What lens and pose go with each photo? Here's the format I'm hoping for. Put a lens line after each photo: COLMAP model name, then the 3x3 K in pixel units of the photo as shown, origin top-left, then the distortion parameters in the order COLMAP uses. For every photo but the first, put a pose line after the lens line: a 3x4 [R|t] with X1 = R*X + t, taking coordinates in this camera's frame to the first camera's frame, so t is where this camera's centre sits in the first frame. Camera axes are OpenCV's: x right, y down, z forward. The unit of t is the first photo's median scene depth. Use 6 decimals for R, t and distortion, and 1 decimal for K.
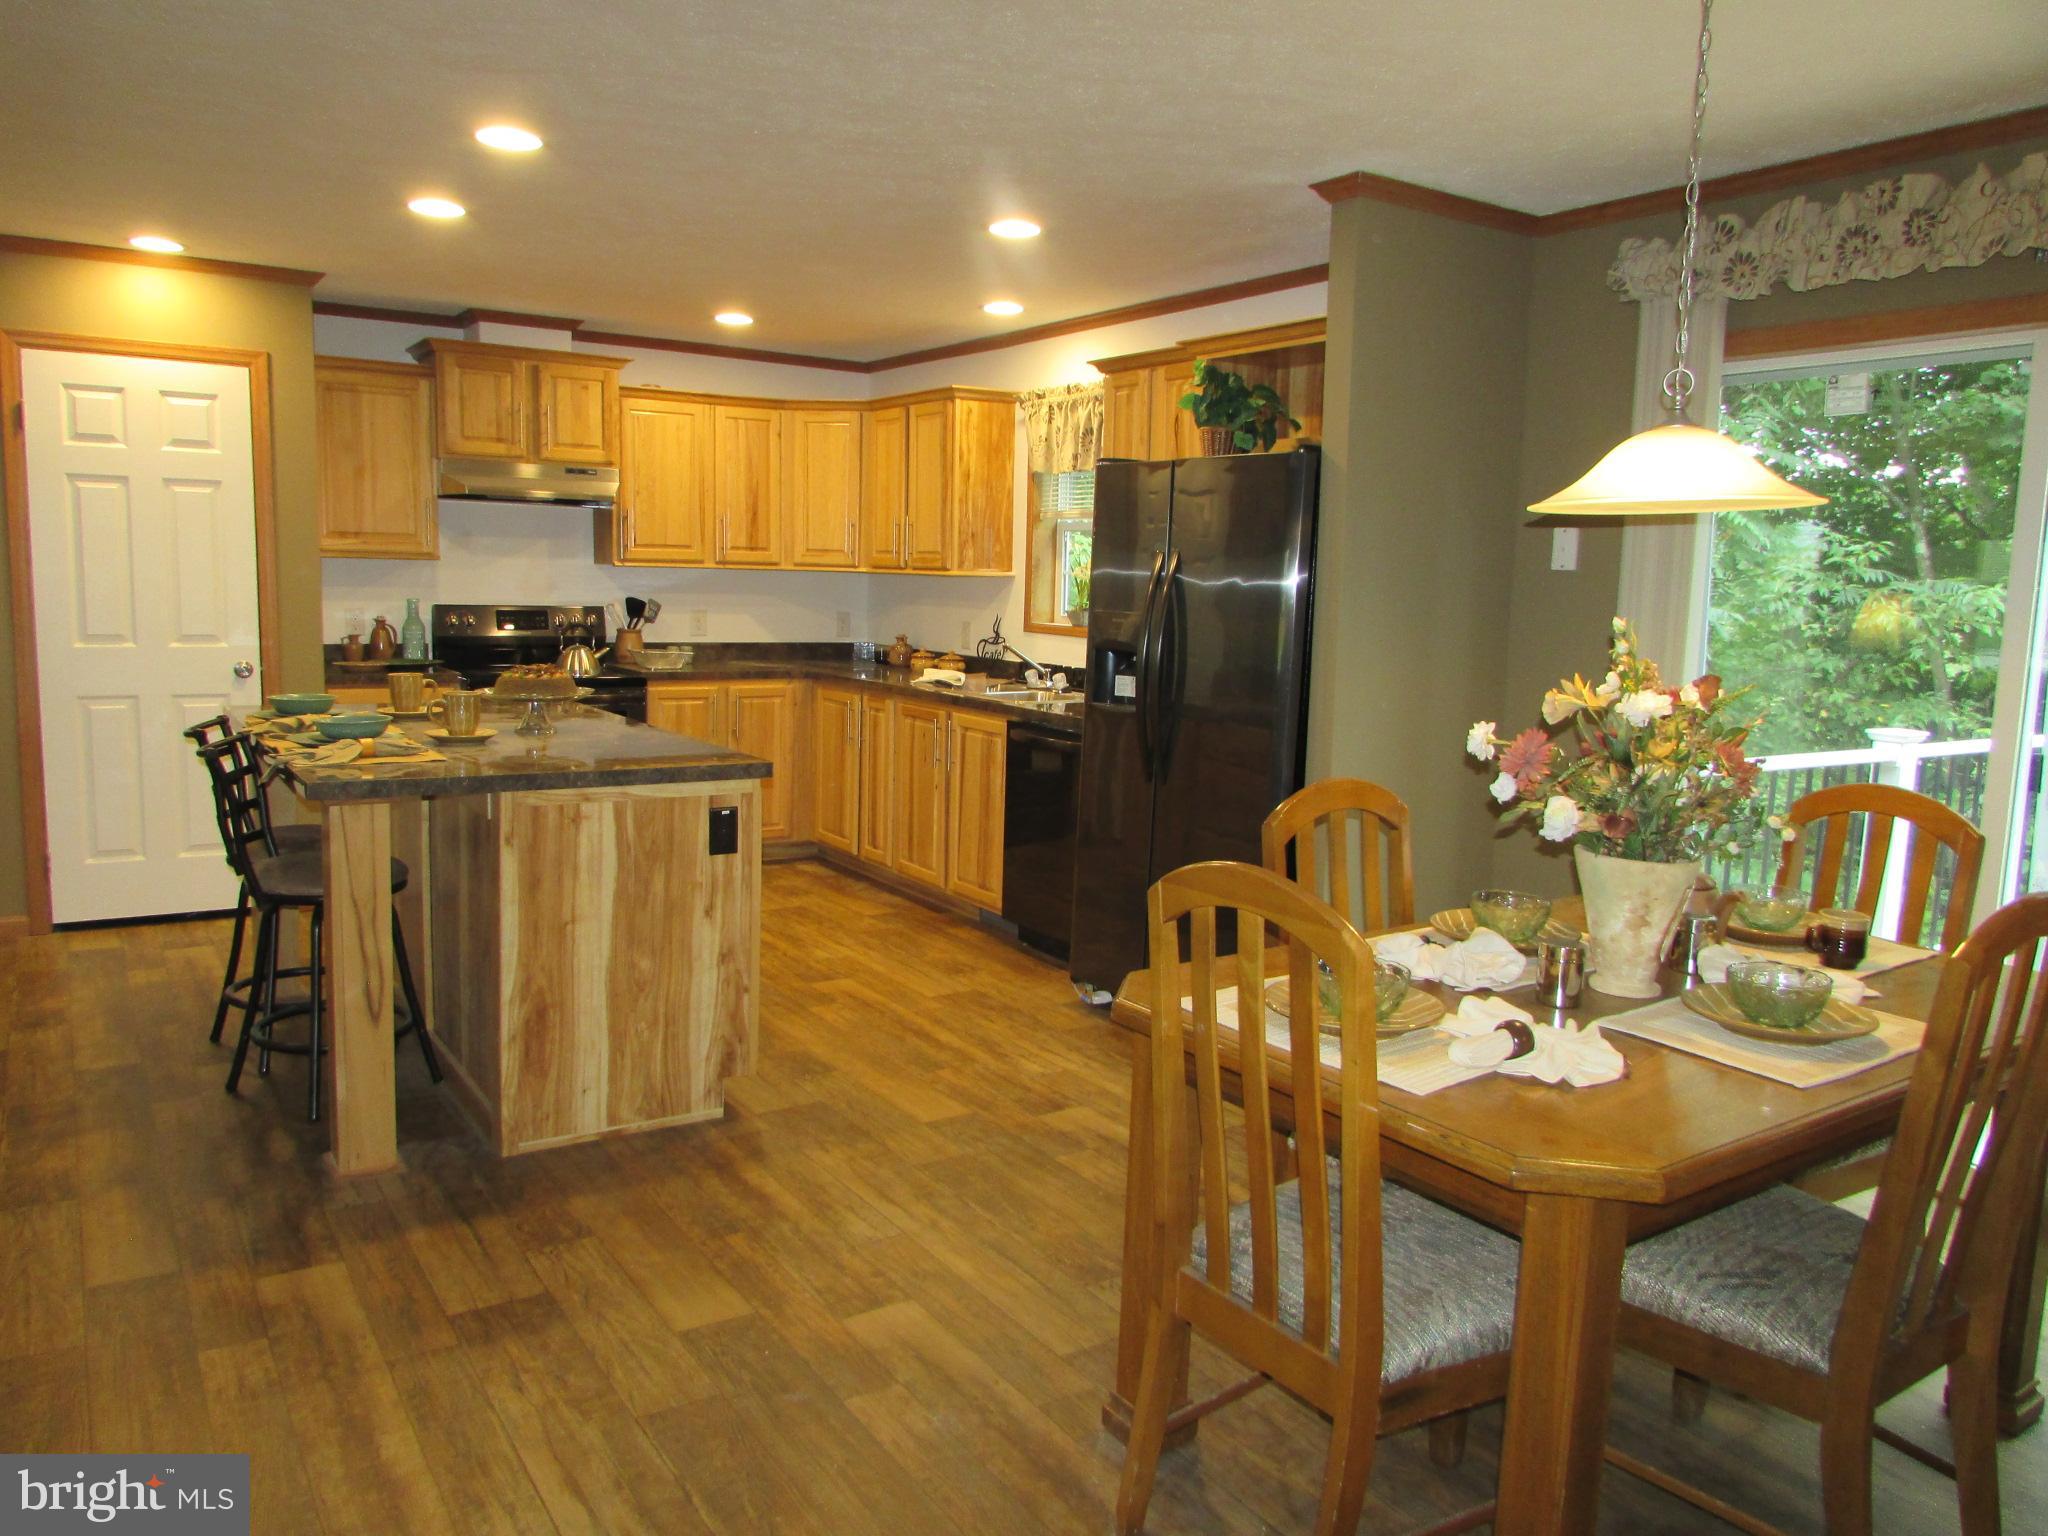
lens RADIAL K [[1473.1, 0, 1014.3], [0, 1473.1, 763.7], [0, 0, 1]] dist [-0.005042, -0.002582]
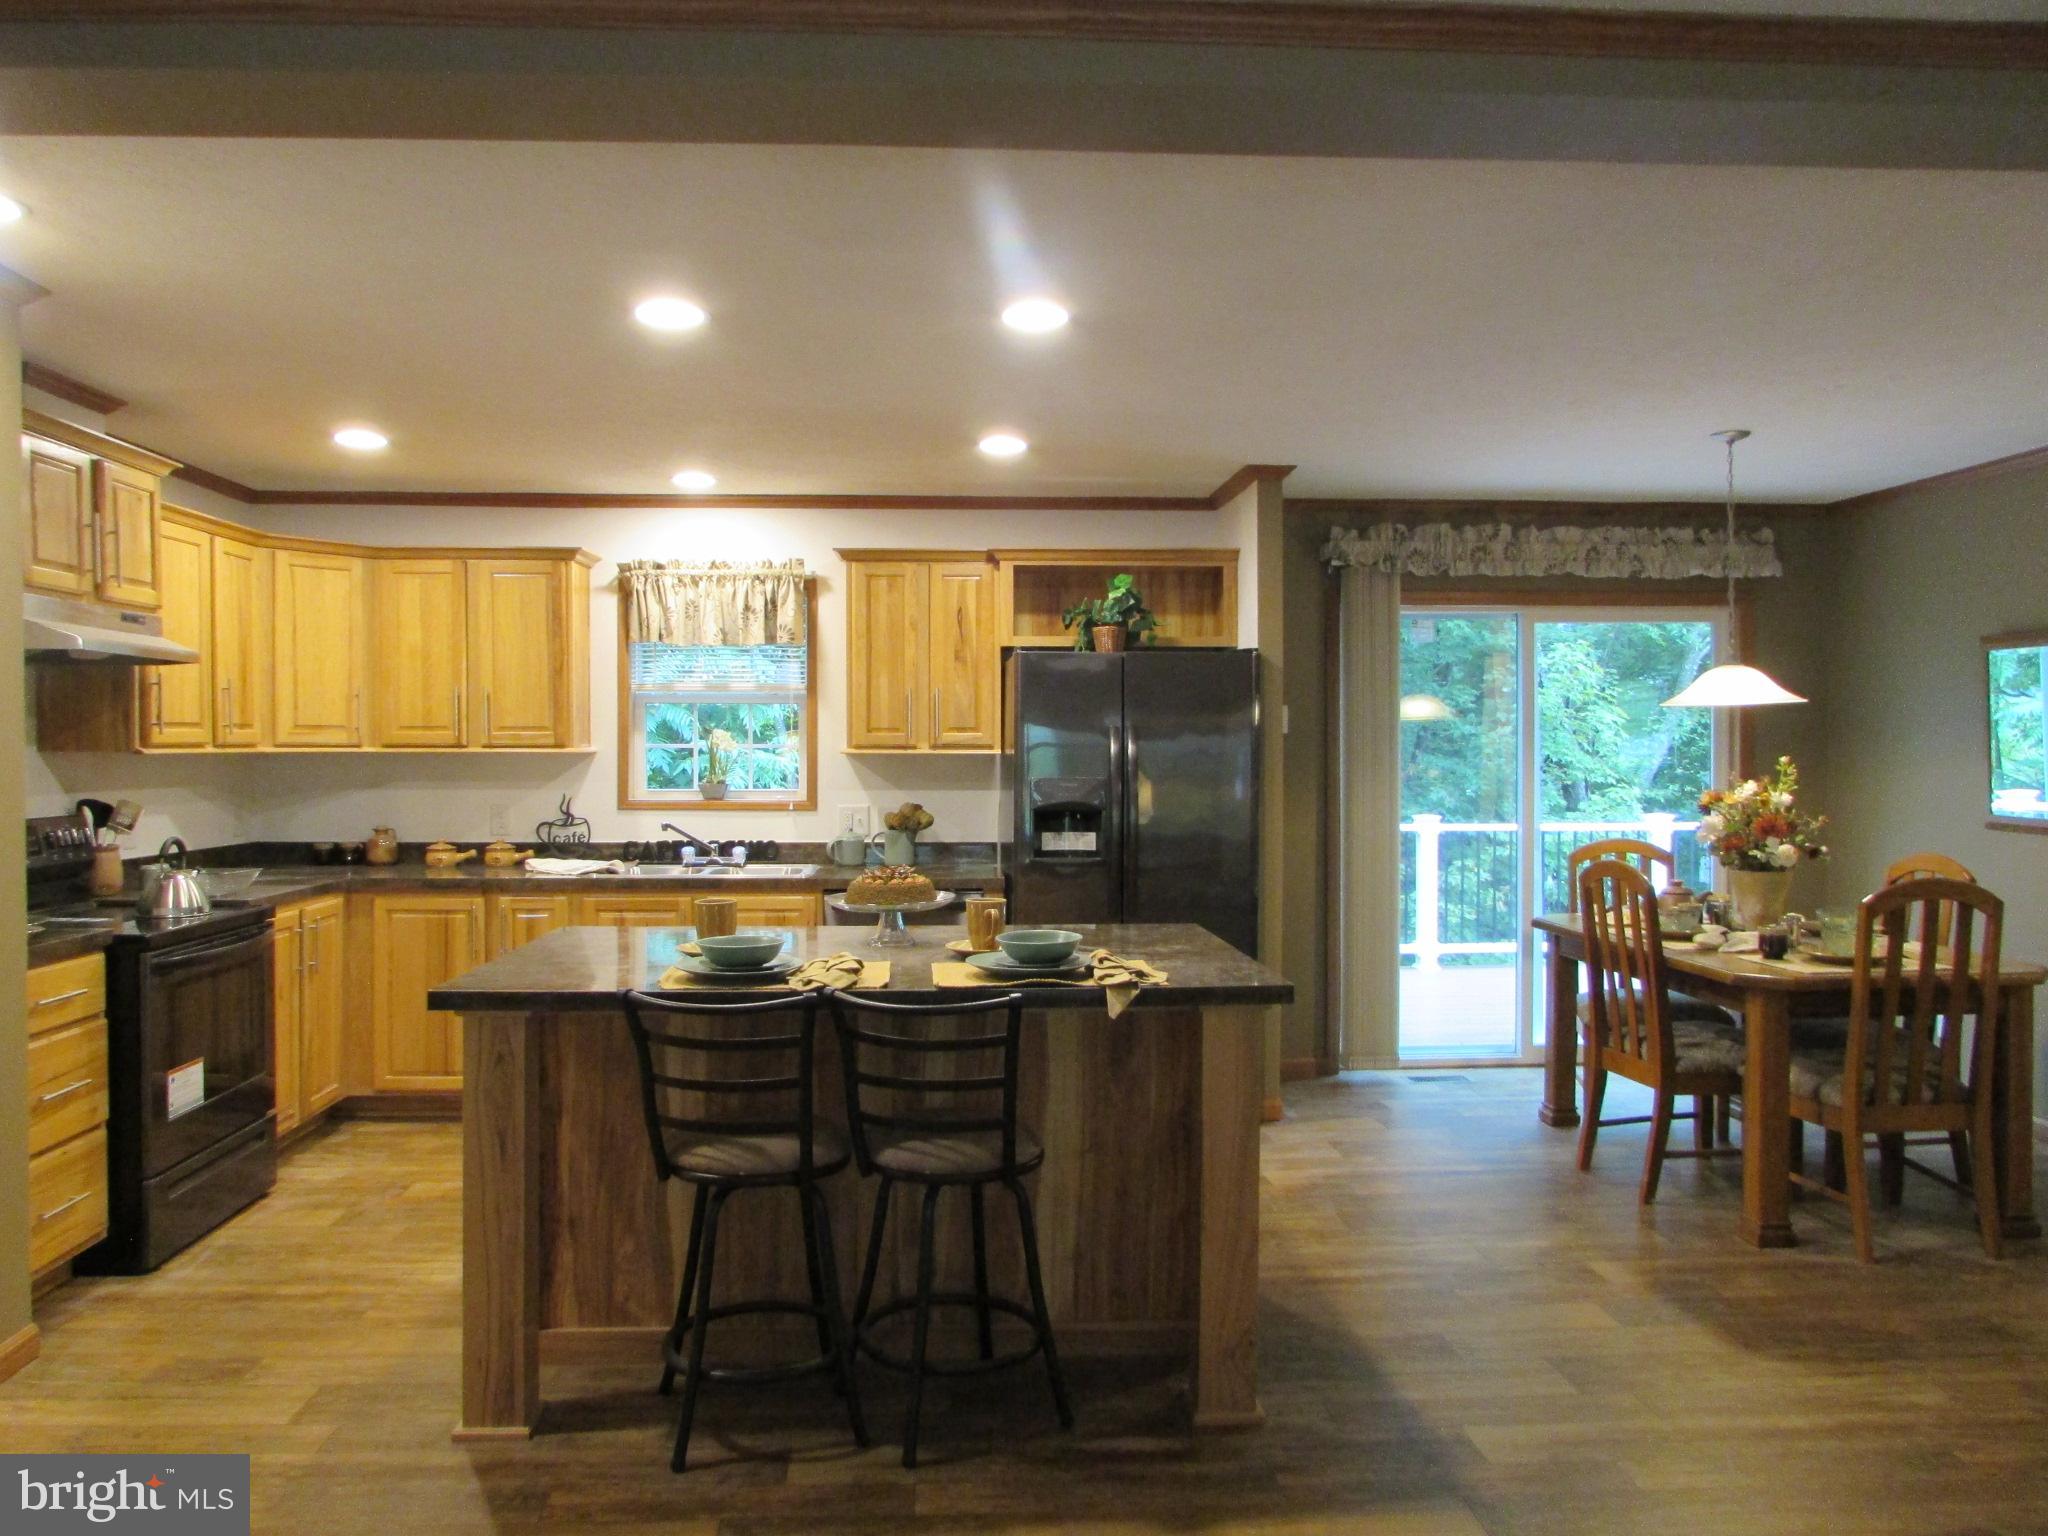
lens RADIAL K [[1464.7, 0, 1025.6], [0, 1464.7, 775.3], [0, 0, 1]] dist [0.000069, 0.005178]
pose [[0.498144, -0.045346, 0.865908, -0.728355], [0.127955, 0.991543, -0.021685, -0.062732], [-0.857601, 0.121600, 0.499733, 0.334761]]
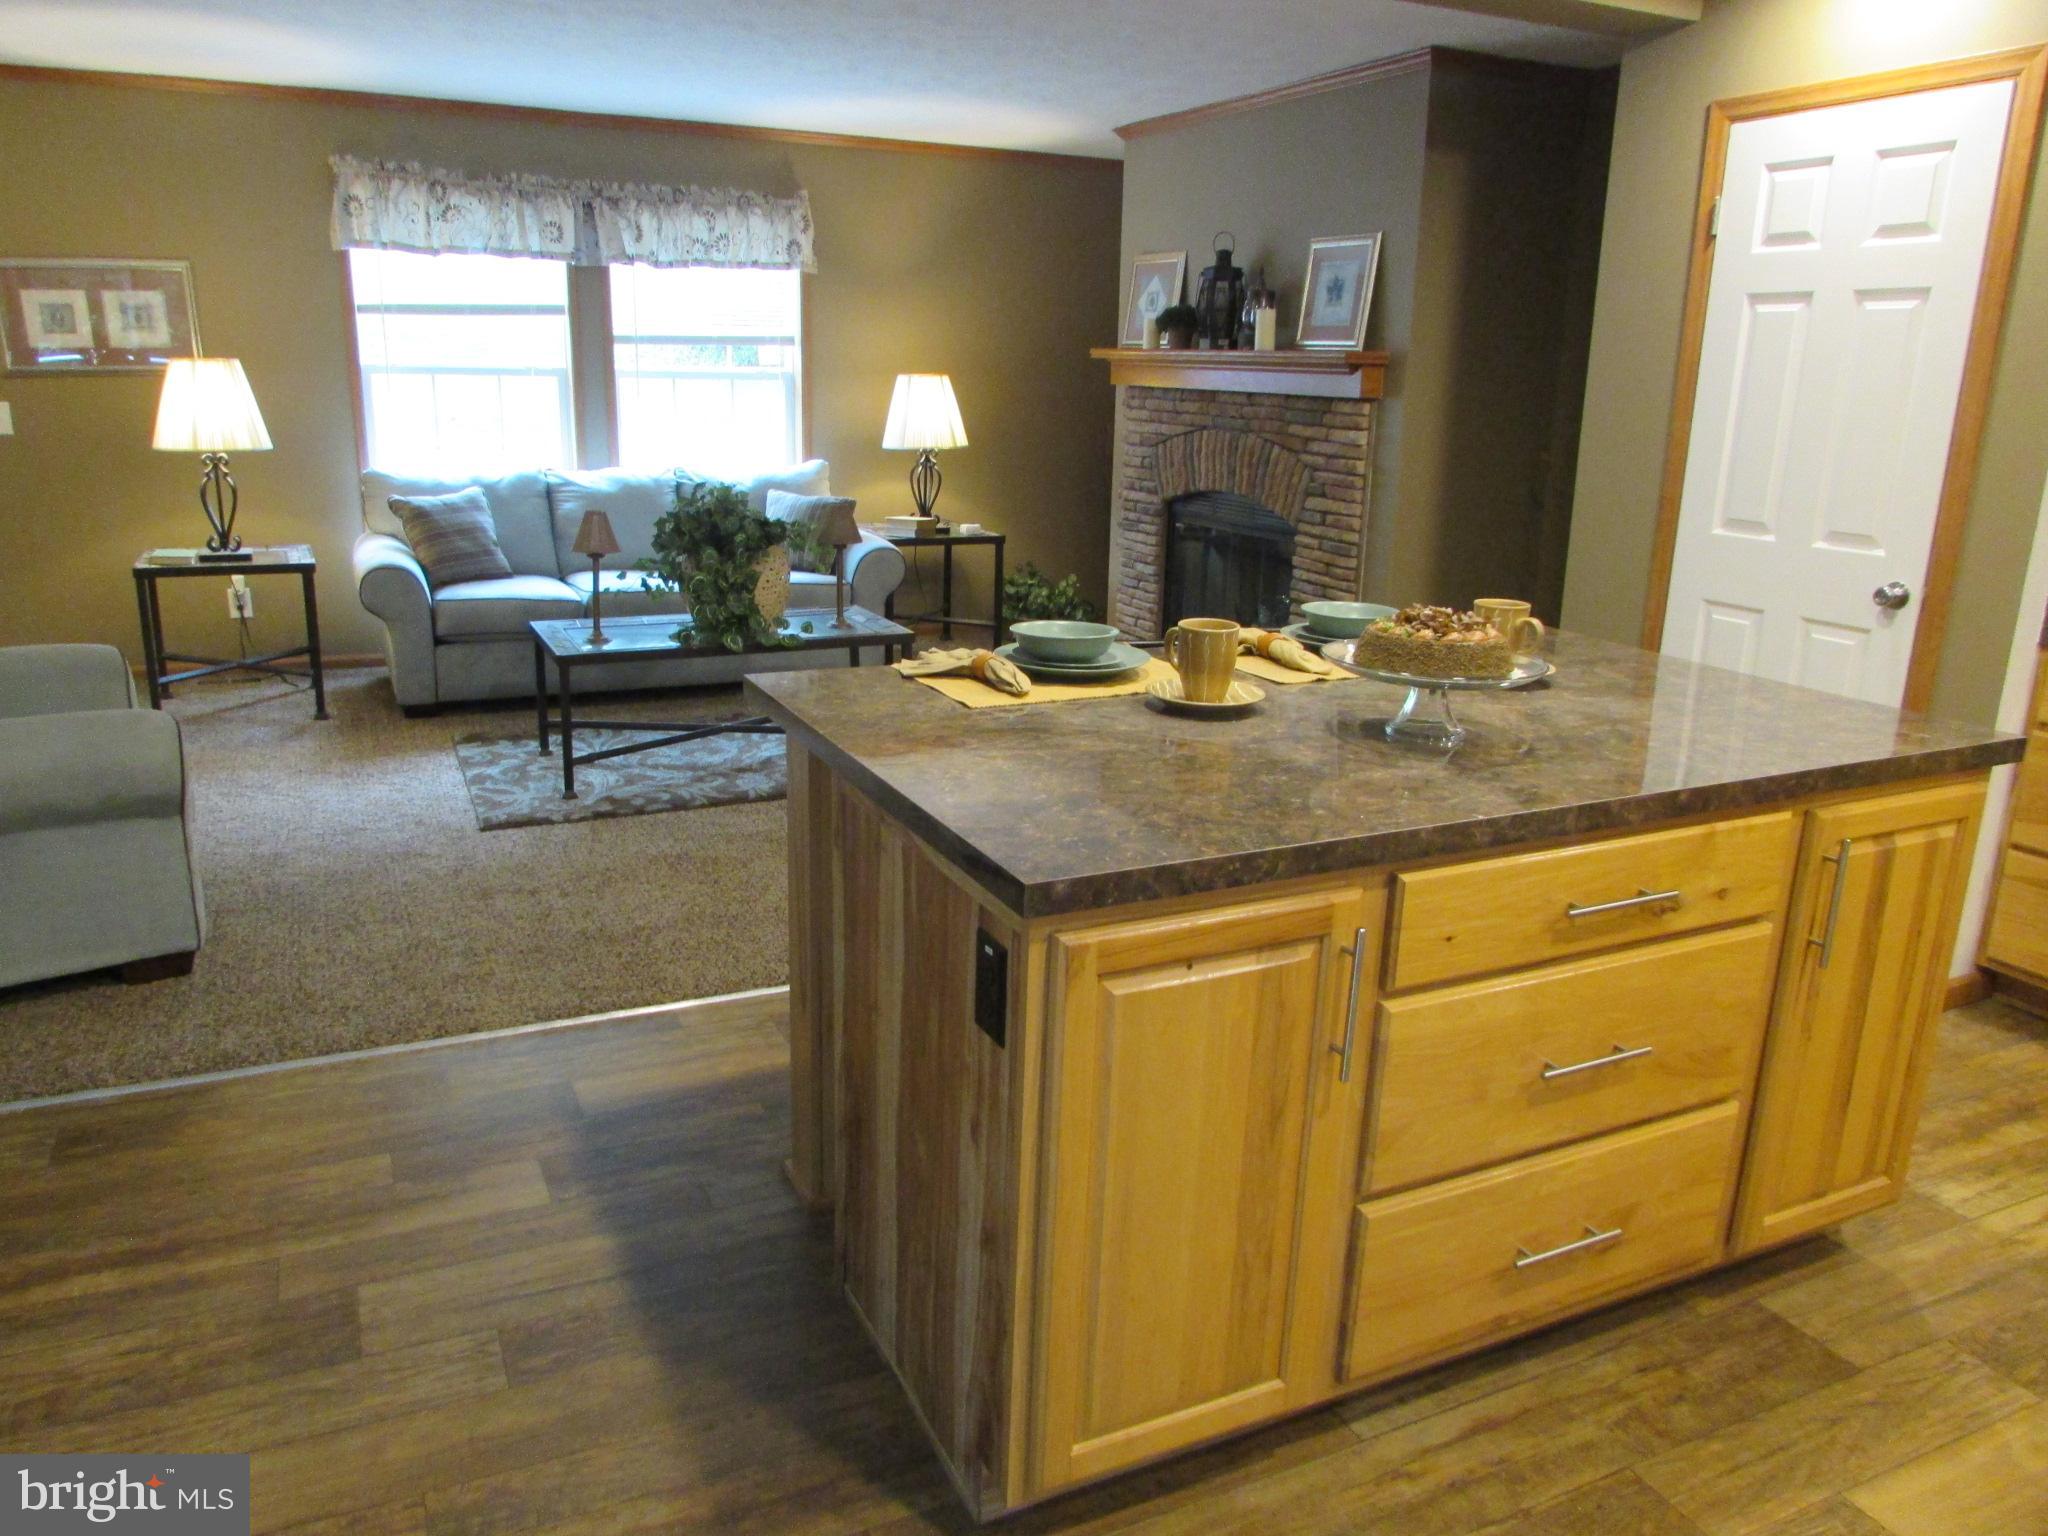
lens RADIAL K [[1464.7, 0, 1025.6], [0, 1464.7, 775.3], [0, 0, 1]] dist [0.000069, 0.005178]
pose [[-0.142084, 0.237503, -0.960939, 0.140294], [-0.156448, 0.953198, 0.258722, -0.086581], [0.977413, 0.187097, -0.098277, 0.650970]]
